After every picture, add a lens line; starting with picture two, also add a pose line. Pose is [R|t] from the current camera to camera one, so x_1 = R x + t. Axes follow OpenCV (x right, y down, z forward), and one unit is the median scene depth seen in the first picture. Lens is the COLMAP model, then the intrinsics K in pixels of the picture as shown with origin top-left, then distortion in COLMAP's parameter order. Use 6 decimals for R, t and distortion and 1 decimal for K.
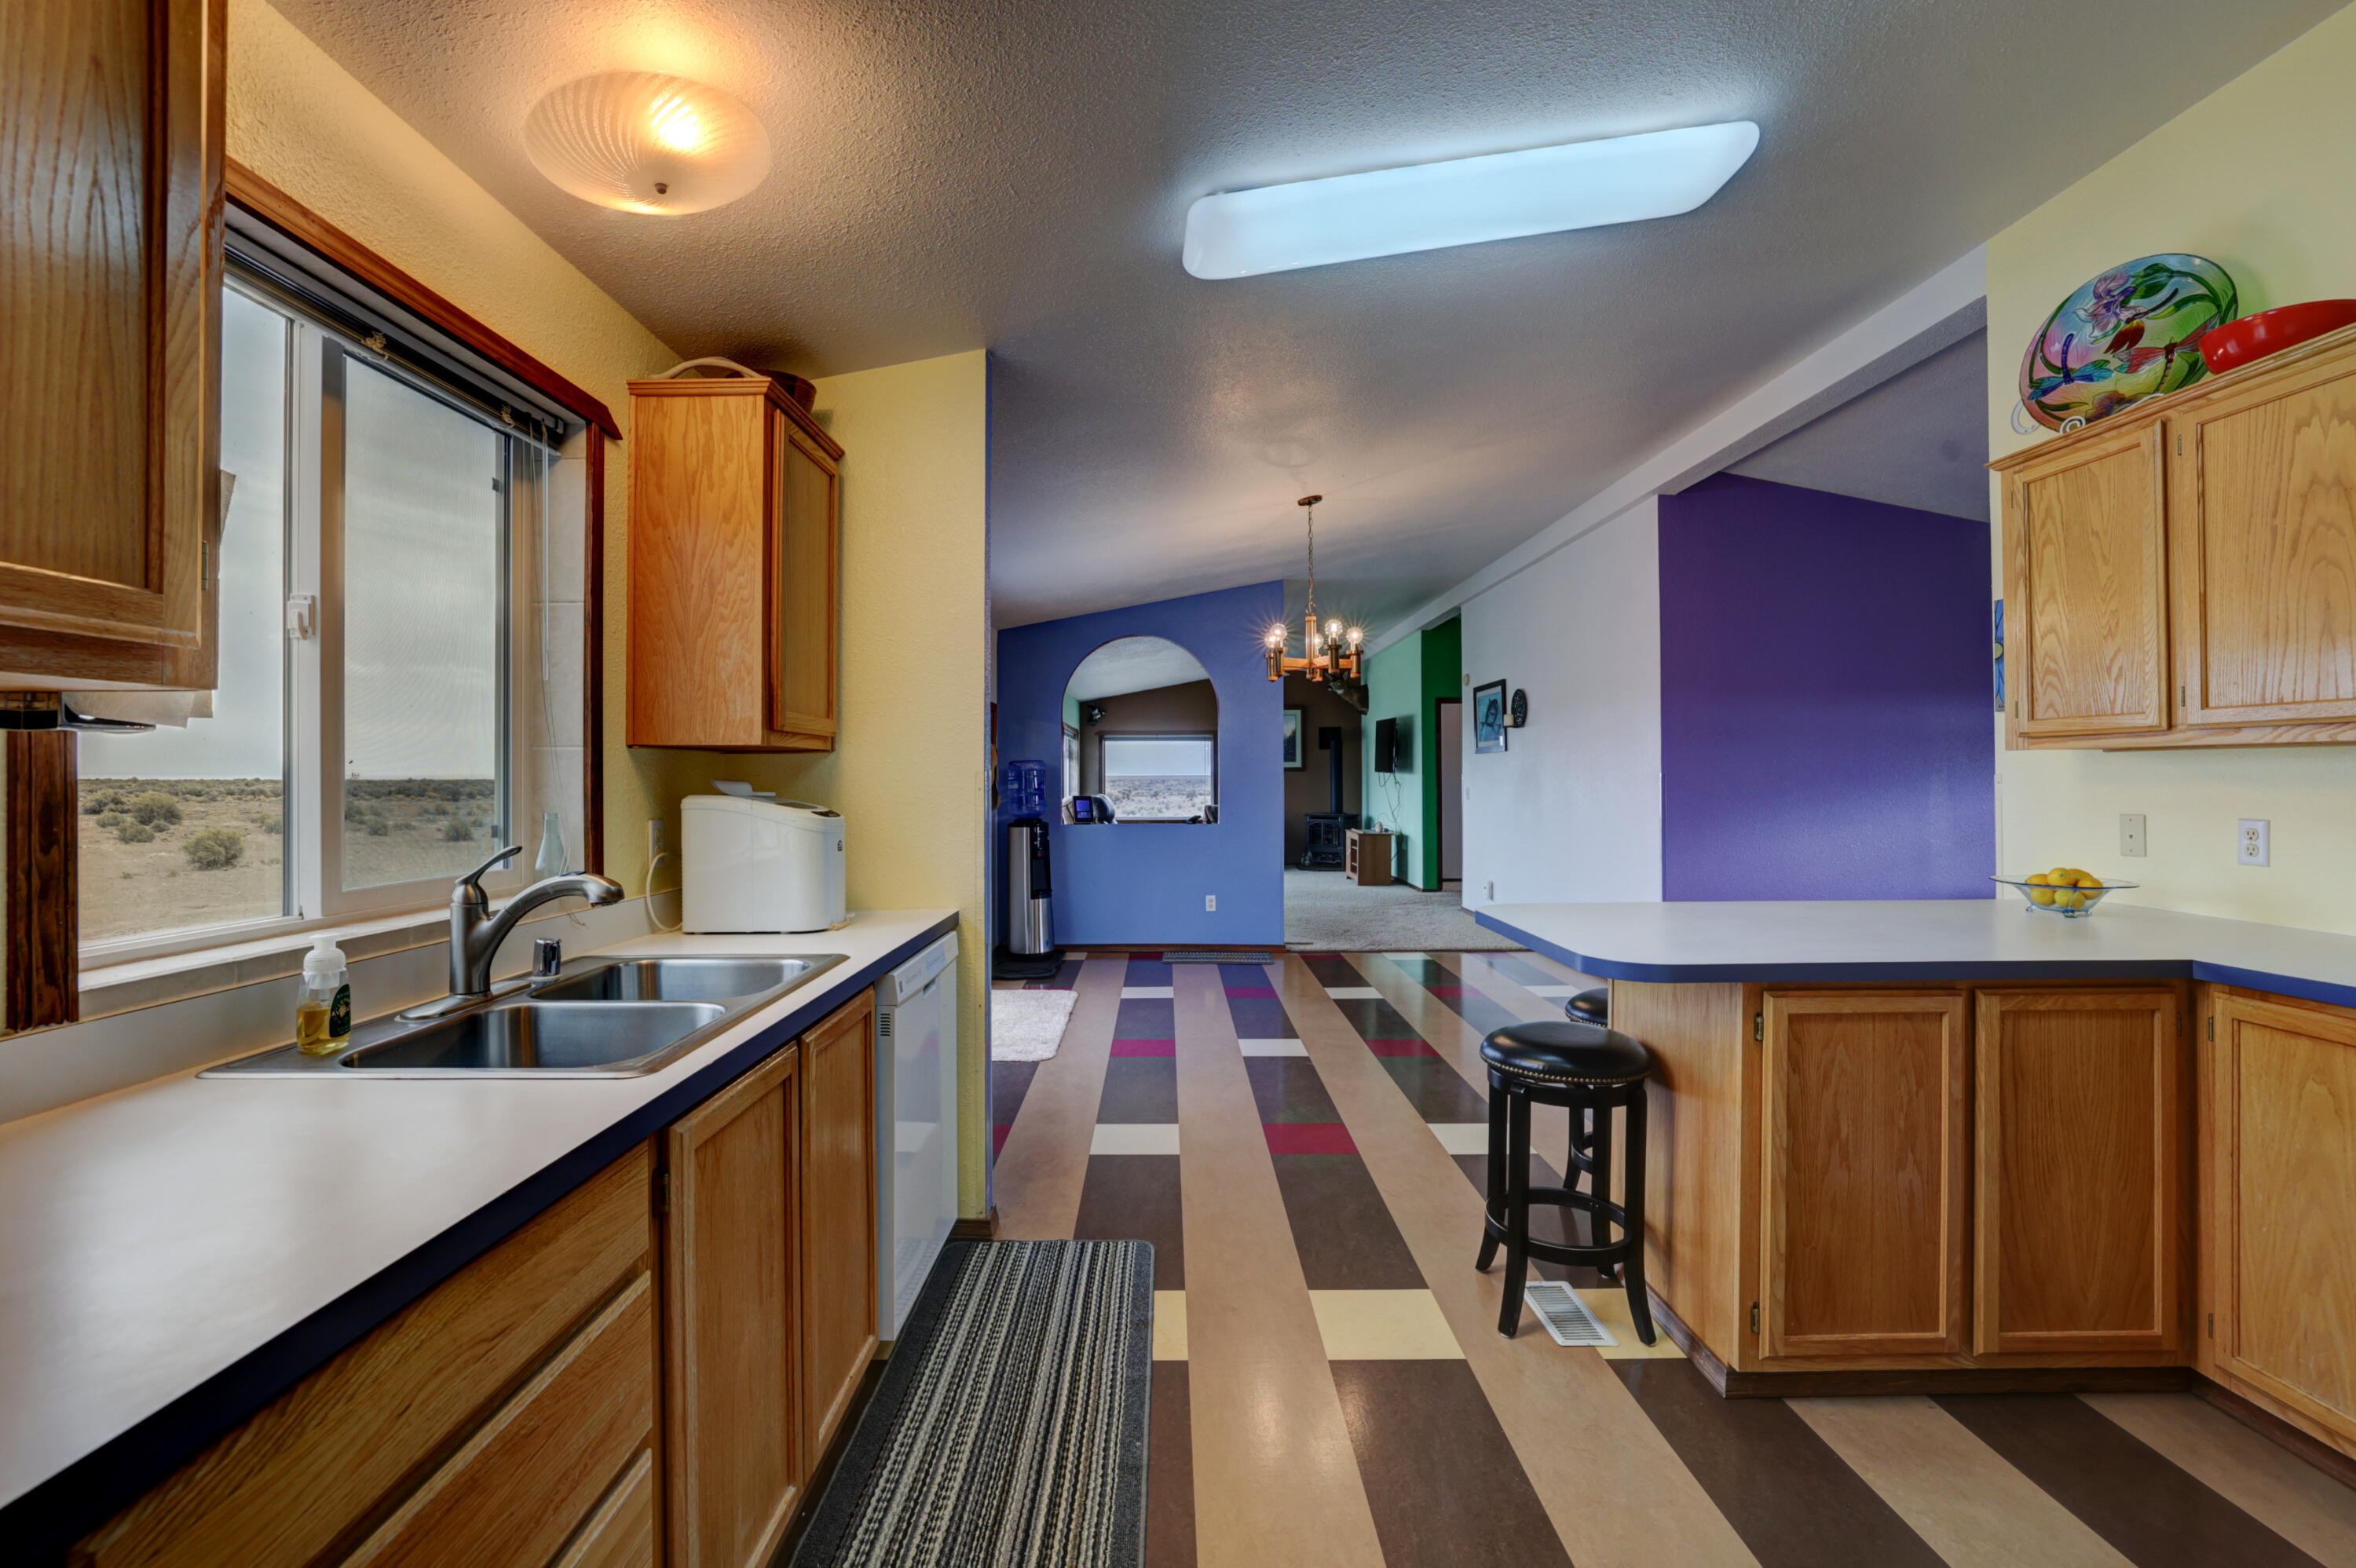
lens RADIAL K [[1018.0, 0, 1168.0], [0, 1018.0, 772.3], [0, 0, 1]] dist [-0.031778, 0.007017]
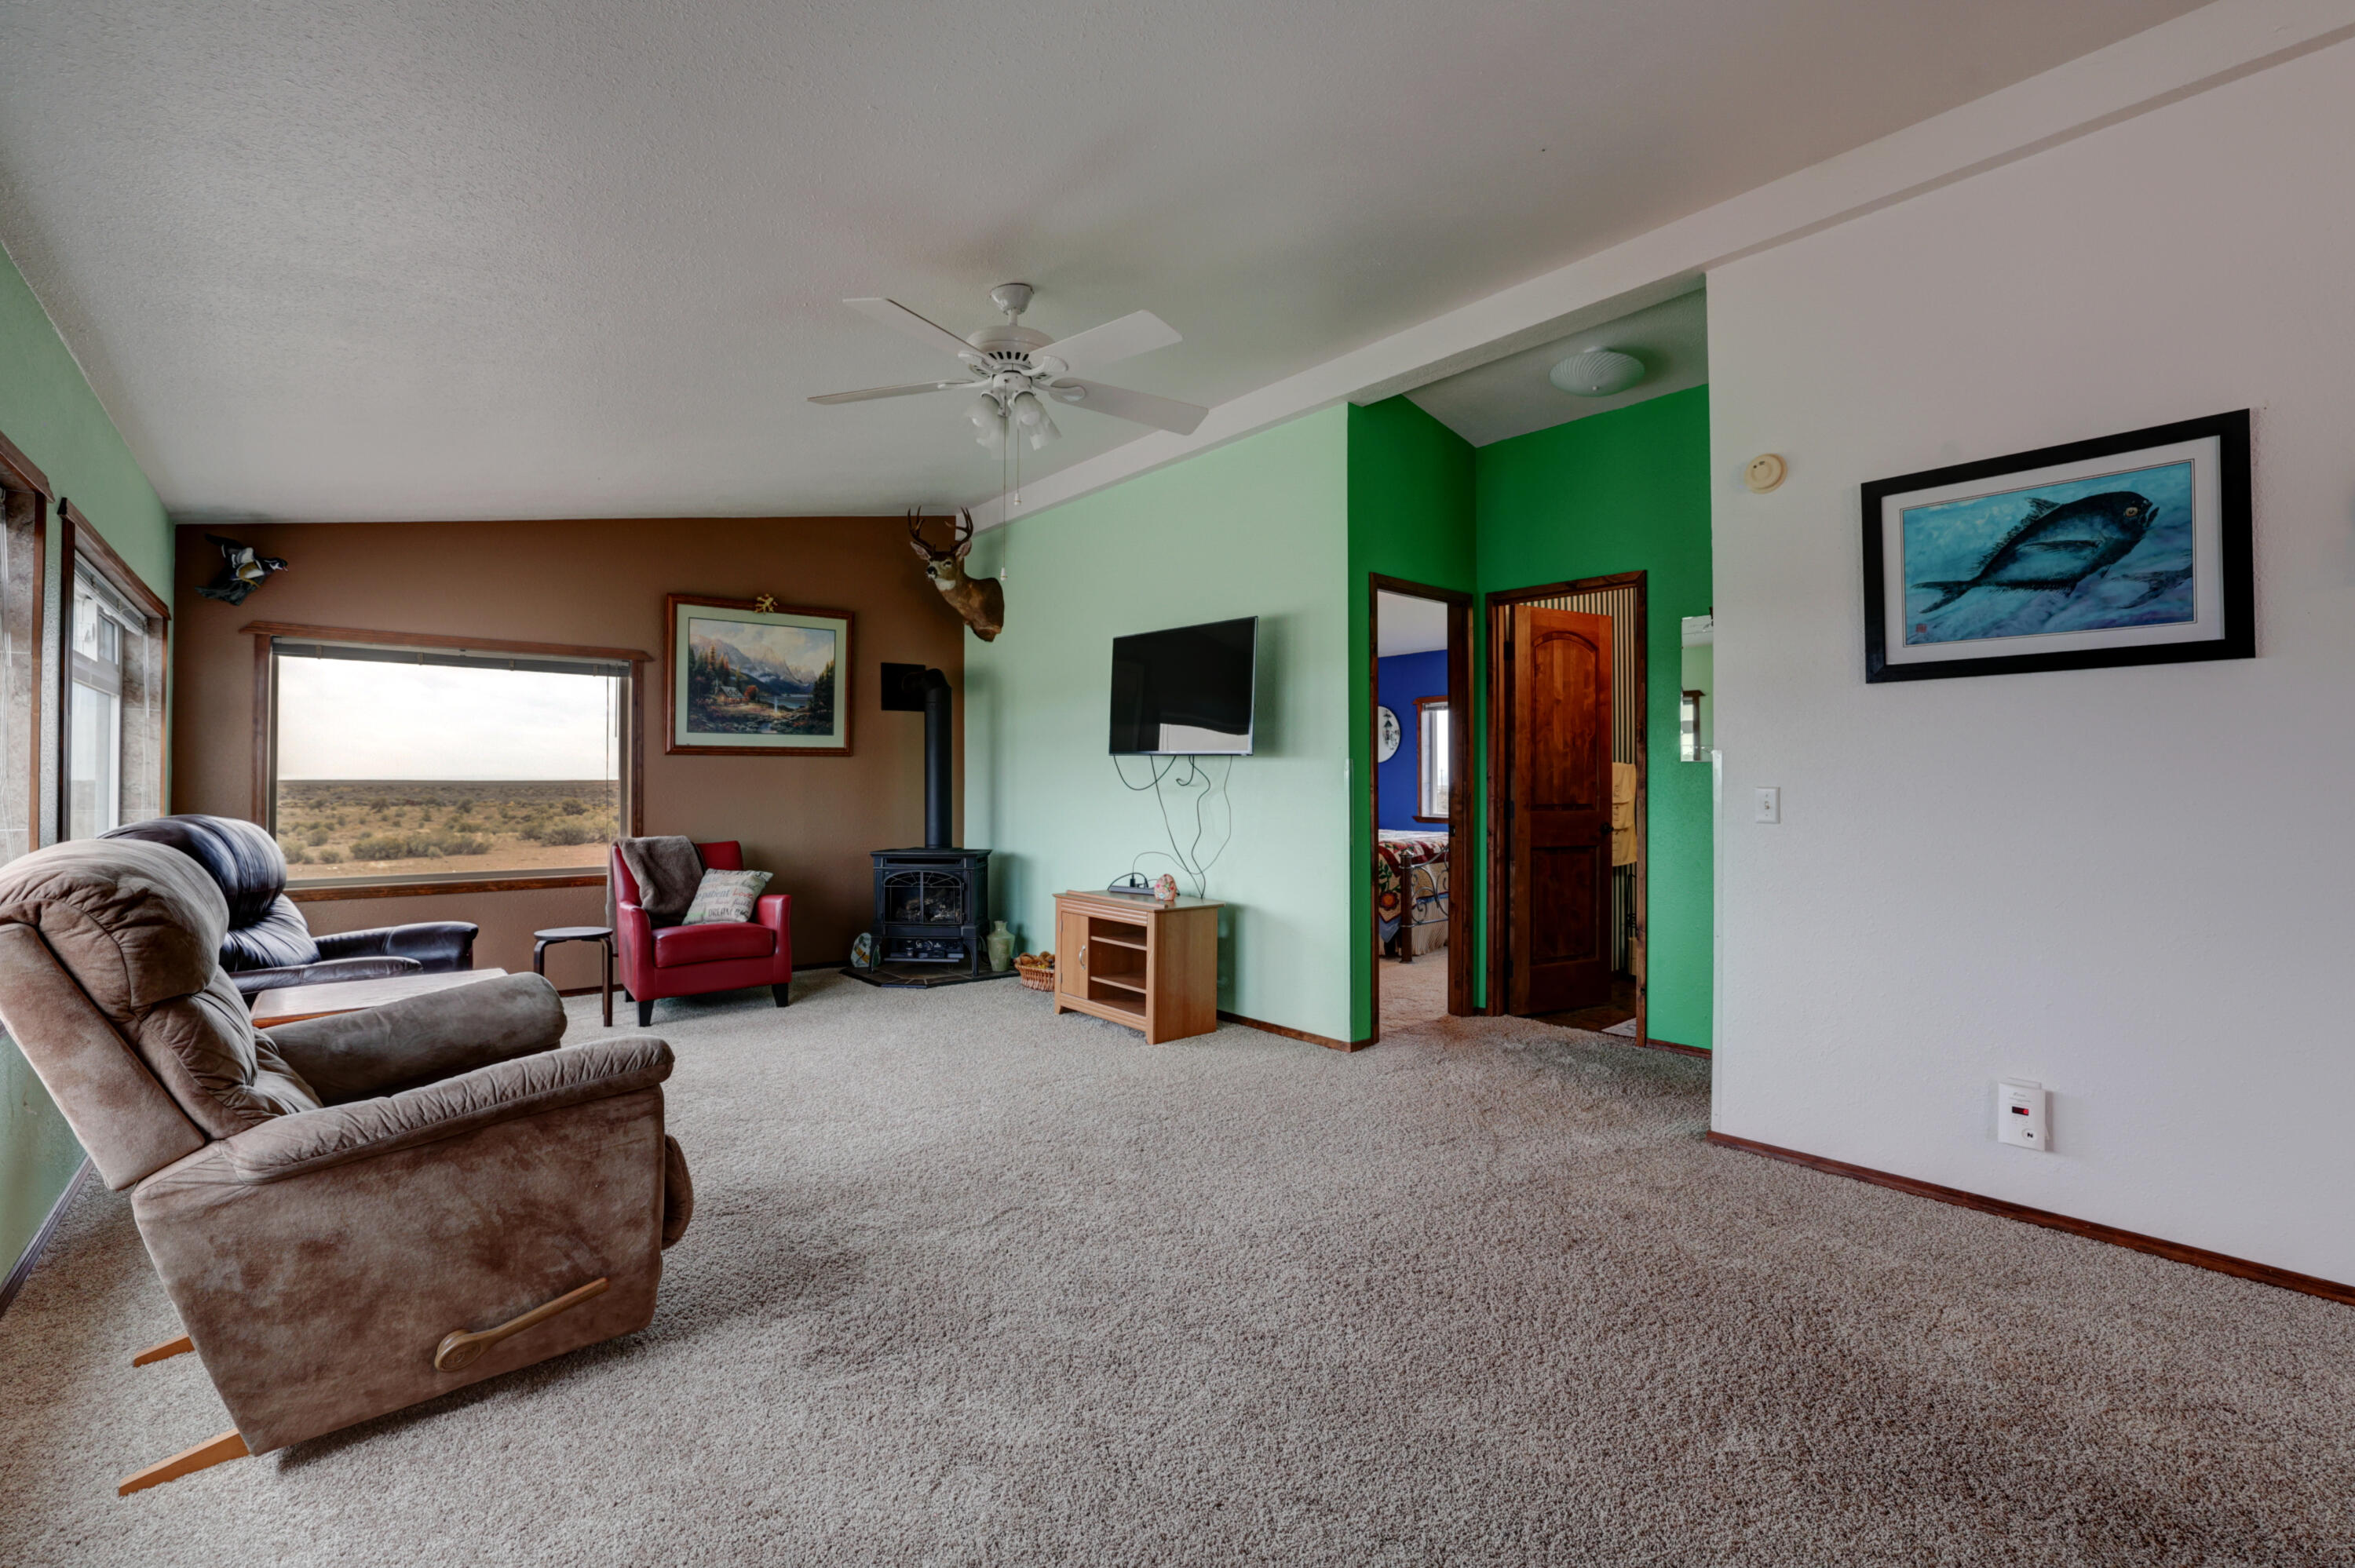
lens RADIAL K [[1017.5, 0, 1164.4], [0, 1017.5, 774.8], [0, 0, 1]] dist [-0.031778, 0.007017]
pose [[0.764572, 0.007755, 0.644492, -0.050448], [-0.005509, 0.999970, -0.005498, 0.008663], [-0.644515, 0.000653, 0.764591, 0.577198]]
